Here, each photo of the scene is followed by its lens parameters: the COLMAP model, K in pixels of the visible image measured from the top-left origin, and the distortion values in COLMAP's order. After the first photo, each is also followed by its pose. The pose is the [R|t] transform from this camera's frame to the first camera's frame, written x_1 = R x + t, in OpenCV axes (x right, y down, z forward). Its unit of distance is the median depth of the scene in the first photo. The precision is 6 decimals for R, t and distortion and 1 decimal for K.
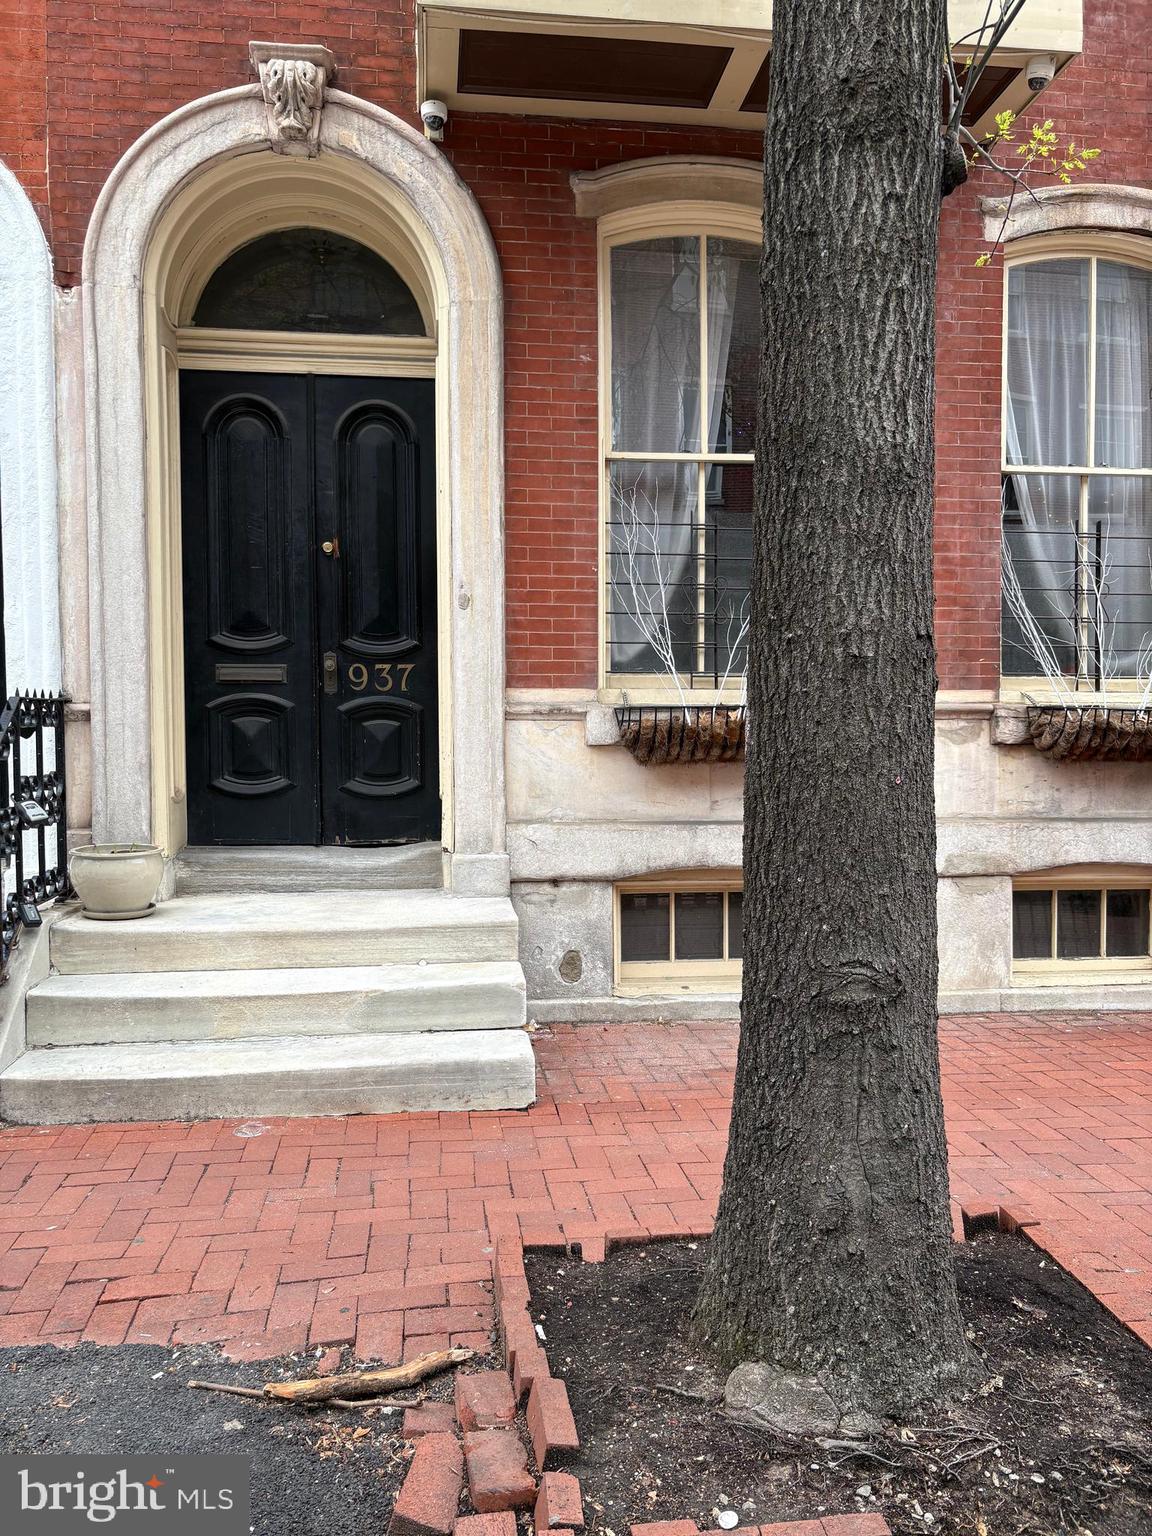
lens RADIAL K [[1162.5, 0, 578.2], [0, 1162.5, 779.6], [0, 0, 1]] dist [0.038273, -0.041260]
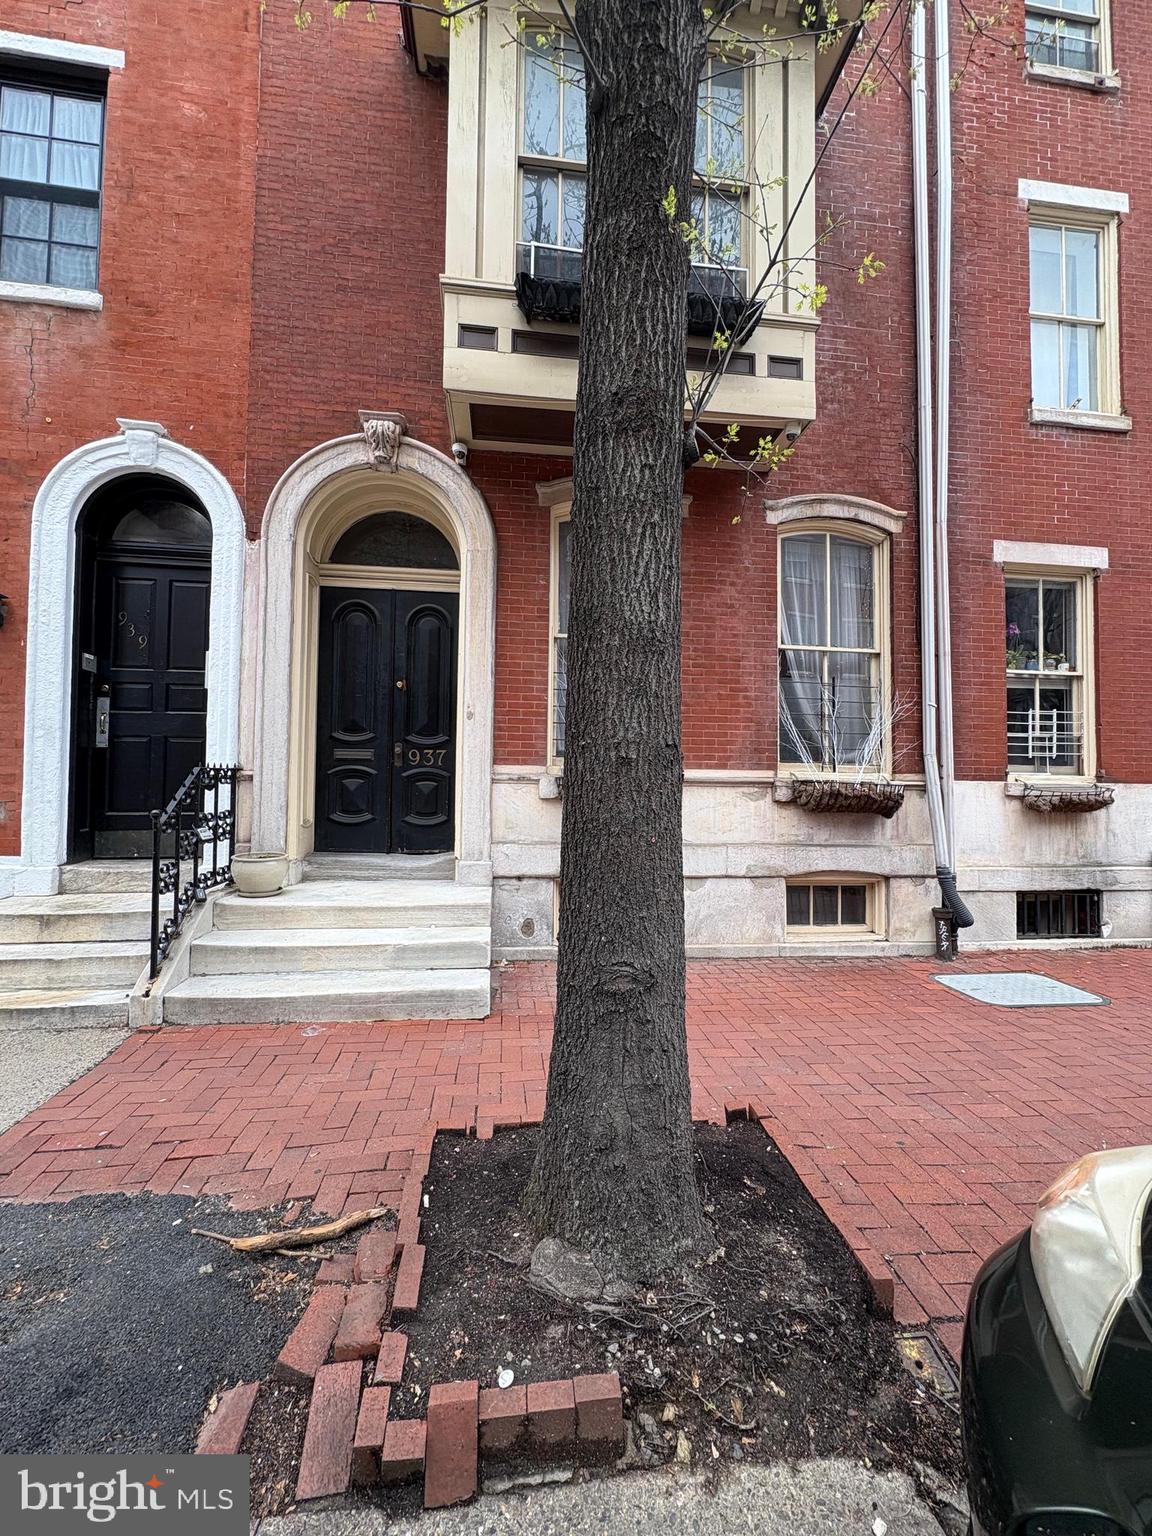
lens RADIAL K [[614.8, 0, 579.5], [0, 614.8, 769.0], [0, 0, 1]] dist [0.000490, -0.000285]
pose [[0.999861, 0.015538, -0.006021, 0.076703], [-0.015898, 0.997732, -0.065410, -0.015681], [0.004992, 0.065497, 0.997840, 0.084012]]
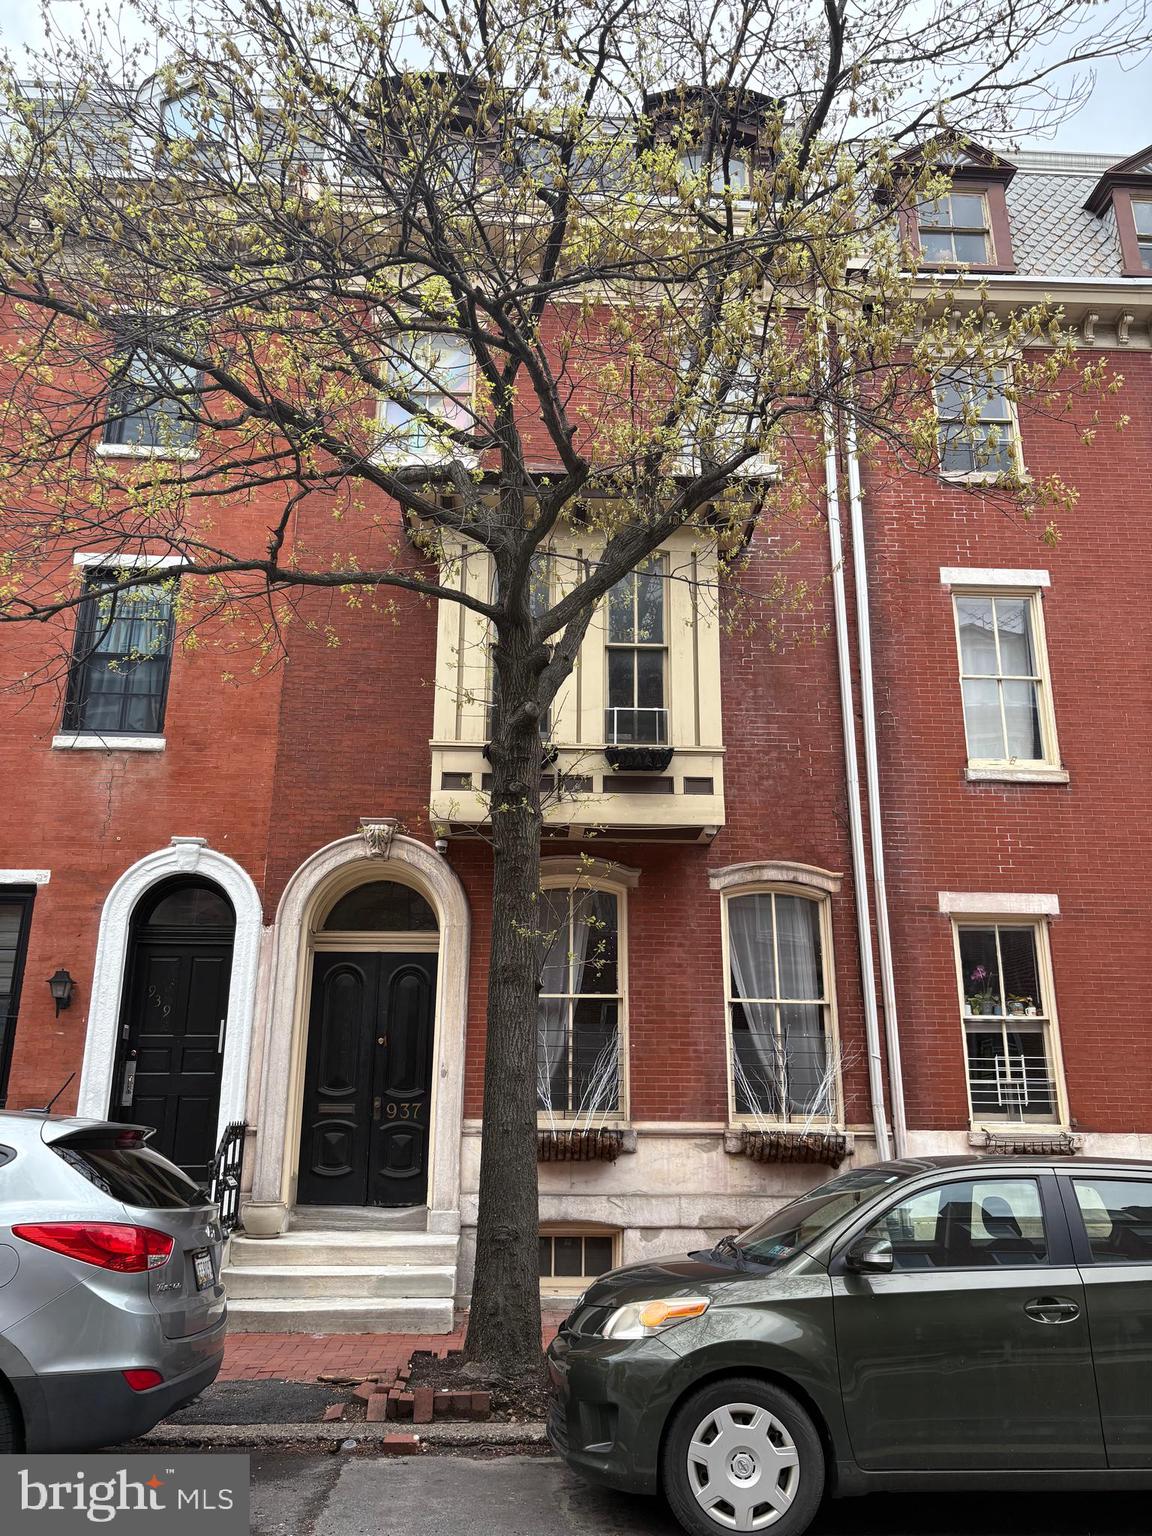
lens RADIAL K [[1162.5, 0, 576.0], [0, 1162.5, 773.0], [0, 0, 1]] dist [0.038273, -0.041260]
pose [[0.996718, -0.013869, -0.079751, 0.306663], [-0.012925, 0.945307, -0.325927, 0.008298], [0.079910, 0.325888, 0.942025, -1.074841]]
